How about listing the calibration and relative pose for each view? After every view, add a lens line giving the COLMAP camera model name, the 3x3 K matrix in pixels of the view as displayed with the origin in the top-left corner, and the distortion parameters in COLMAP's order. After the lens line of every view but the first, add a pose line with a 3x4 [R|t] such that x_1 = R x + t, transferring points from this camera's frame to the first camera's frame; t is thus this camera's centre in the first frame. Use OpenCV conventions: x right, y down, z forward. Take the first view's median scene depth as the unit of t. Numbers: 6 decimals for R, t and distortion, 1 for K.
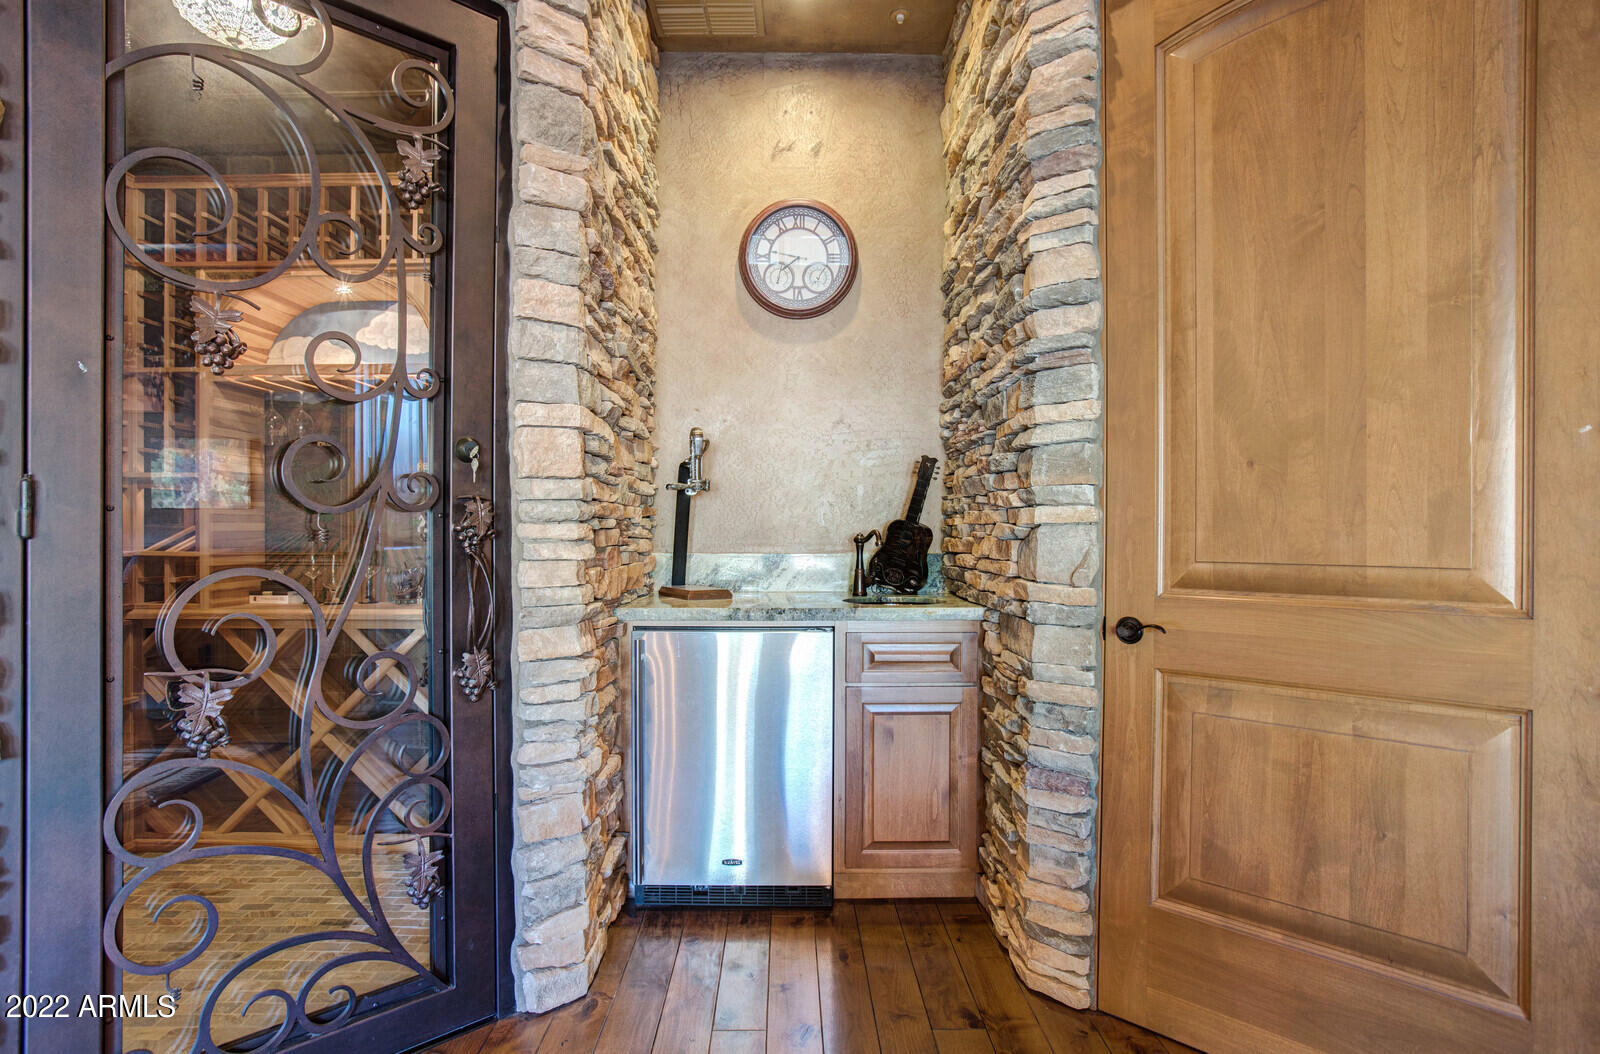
lens RADIAL K [[886.0, 0, 800.0], [0, 886.0, 527.0], [0, 0, 1]] dist [-0.081411, 0.000186]
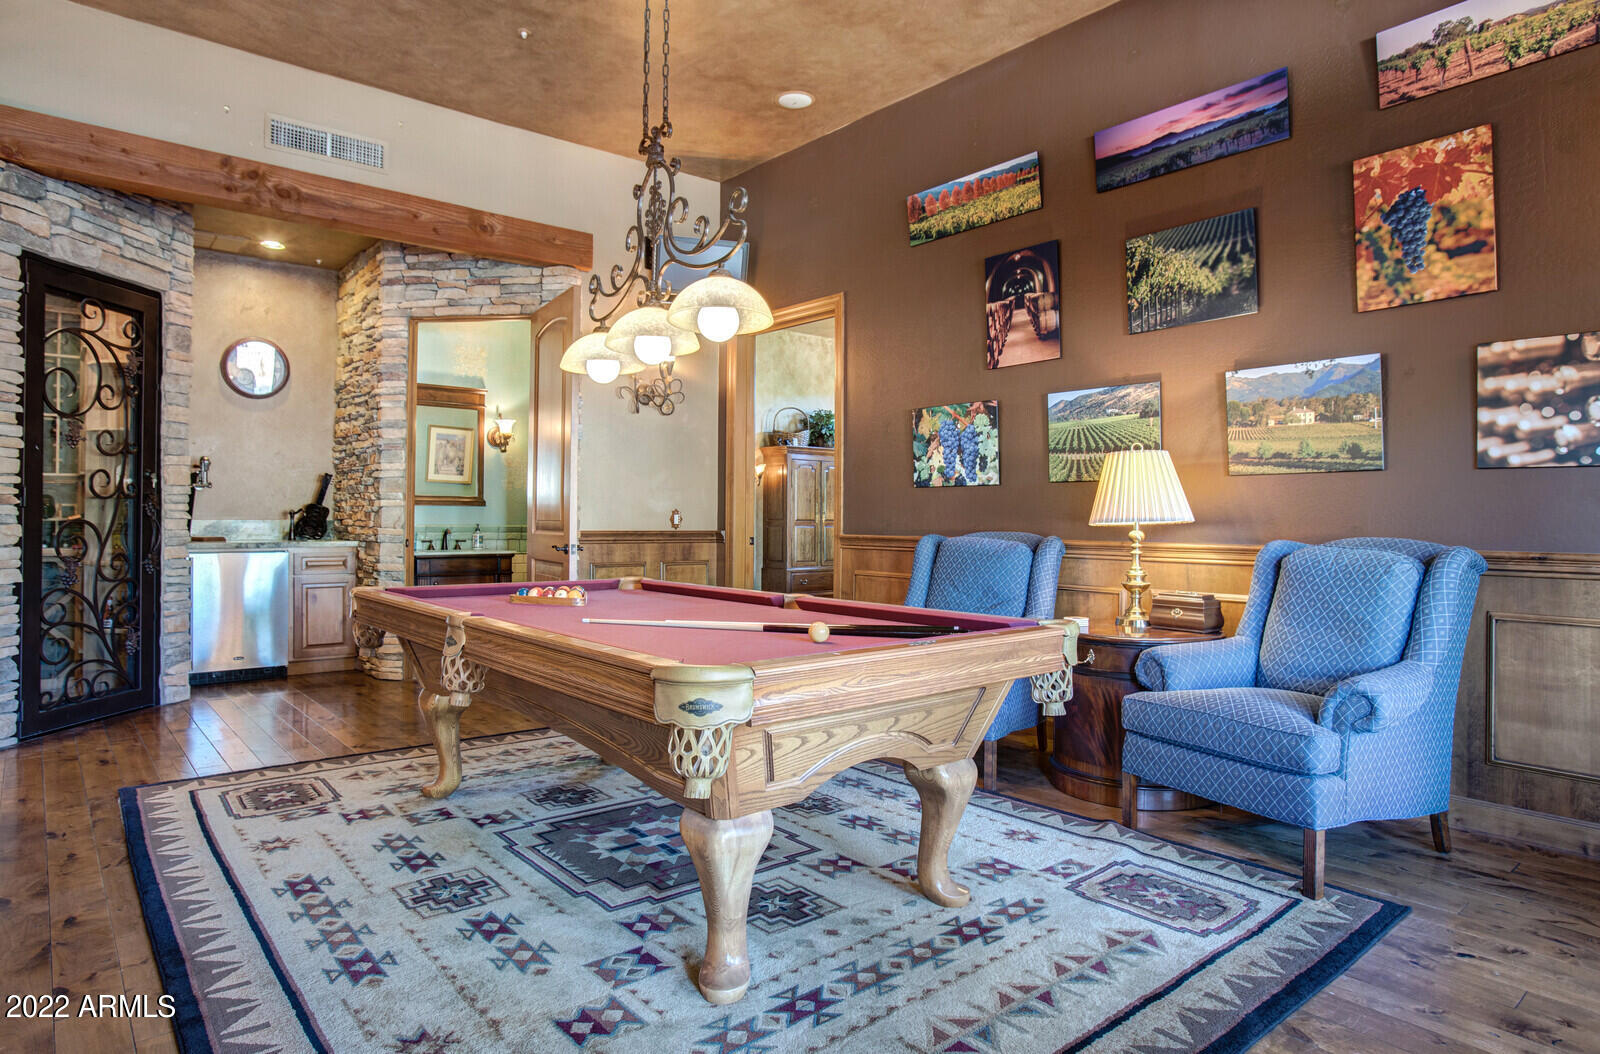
lens RADIAL K [[911.1, 0, 800.0], [0, 911.1, 527.0], [0, 0, 1]] dist [-0.044913, 0.000102]
pose [[0.770477, -0.000306, 0.637467, -0.422441], [-0.010889, 0.999848, 0.013641, 0.007107], [-0.637374, -0.017452, 0.770357, -1.627987]]
